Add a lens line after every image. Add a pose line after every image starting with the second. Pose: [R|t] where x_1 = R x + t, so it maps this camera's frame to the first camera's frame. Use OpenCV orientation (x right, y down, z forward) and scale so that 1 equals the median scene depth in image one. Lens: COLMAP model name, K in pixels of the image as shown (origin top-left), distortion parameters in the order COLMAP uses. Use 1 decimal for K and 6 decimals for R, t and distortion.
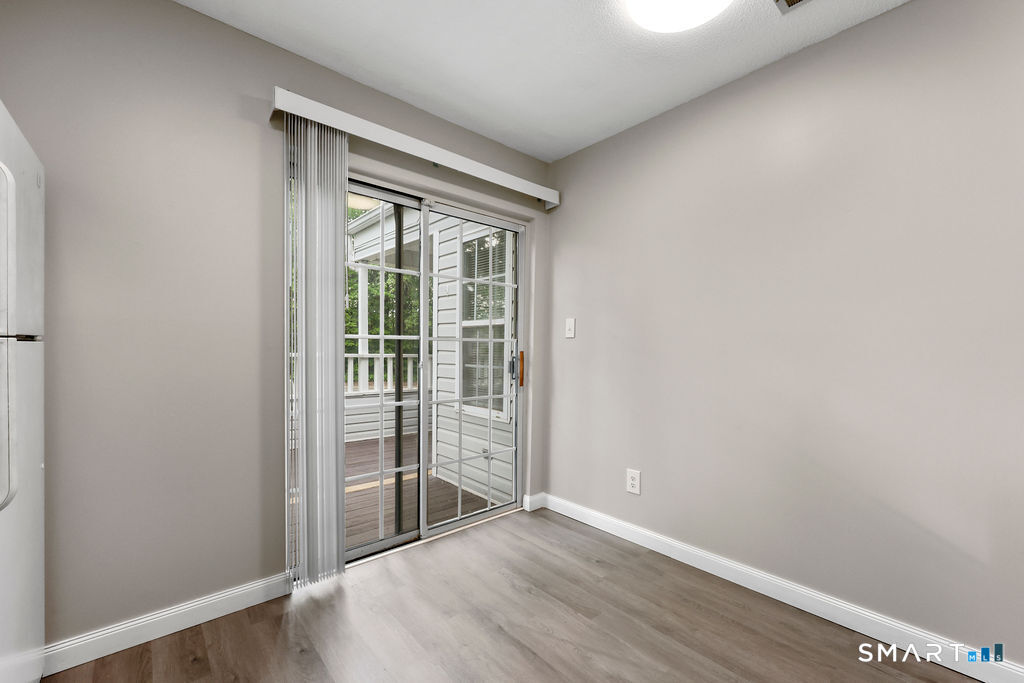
lens RADIAL K [[432.0, 0, 514.8], [0, 432.0, 358.3], [0, 0, 1]] dist [0.000362, 0.000057]
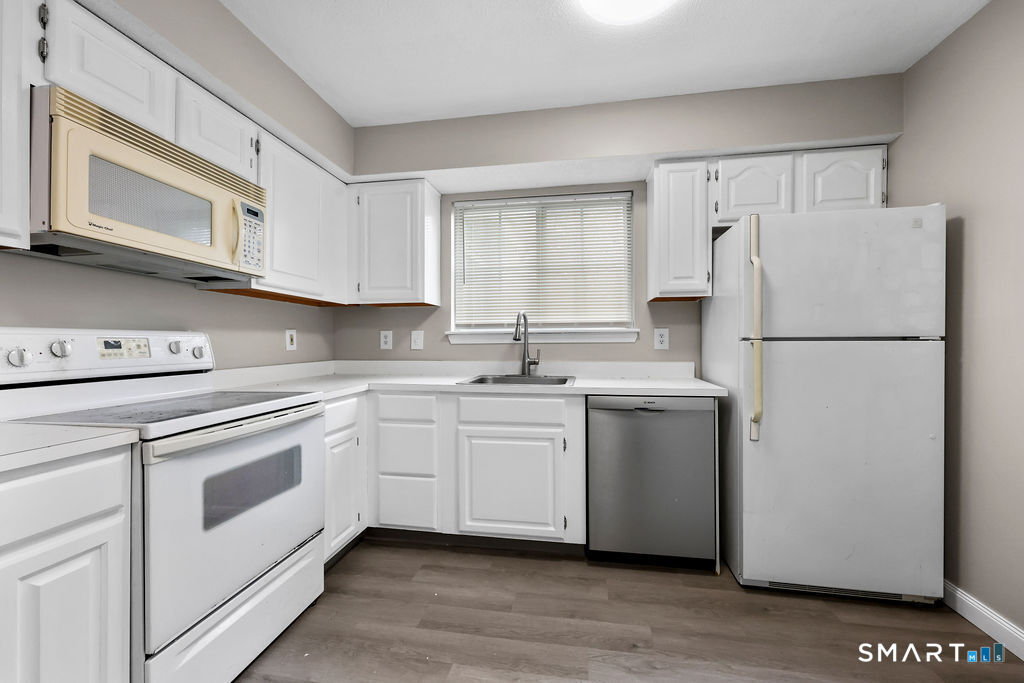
lens RADIAL K [[411.3, 0, 515.6], [0, 411.3, 343.2], [0, 0, 1]] dist [-0.000709, 0.000016]
pose [[-0.786100, -0.007423, -0.618055, 0.406004], [-0.023086, 0.999583, 0.017357, -0.013558], [0.617668, 0.027912, -0.785943, 0.716842]]
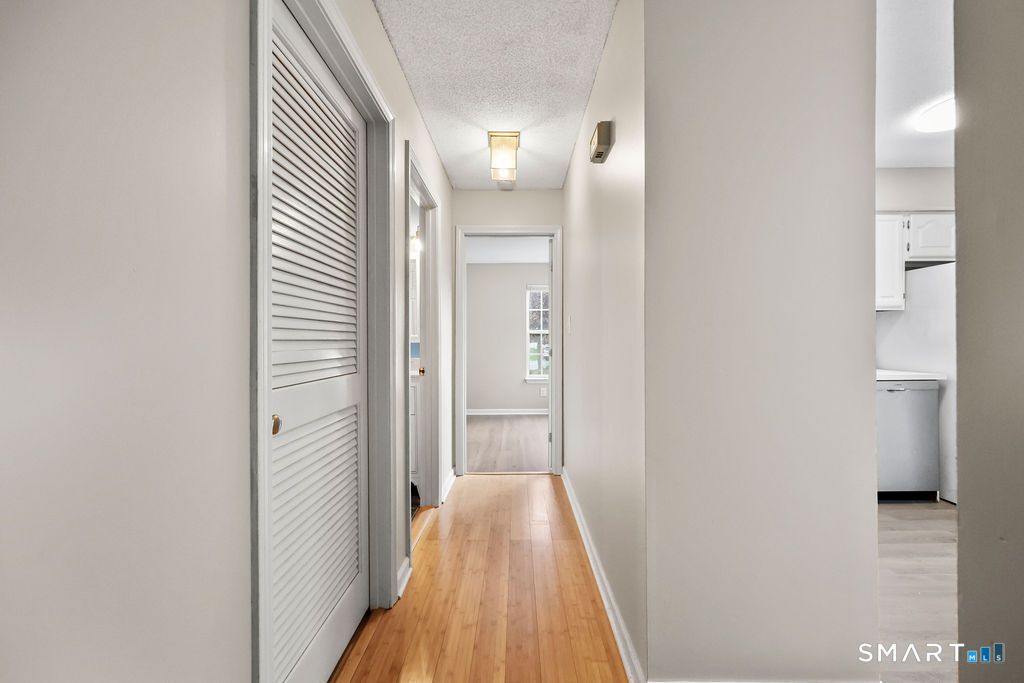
lens RADIAL K [[411.3, 0, 515.6], [0, 411.3, 343.2], [0, 0, 1]] dist [-0.000709, 0.000016]
pose [[-0.677859, -0.007739, -0.735151, 1.350690], [-0.023154, 0.999673, 0.010827, 0.007011], [0.734827, 0.024361, -0.677816, 0.199933]]
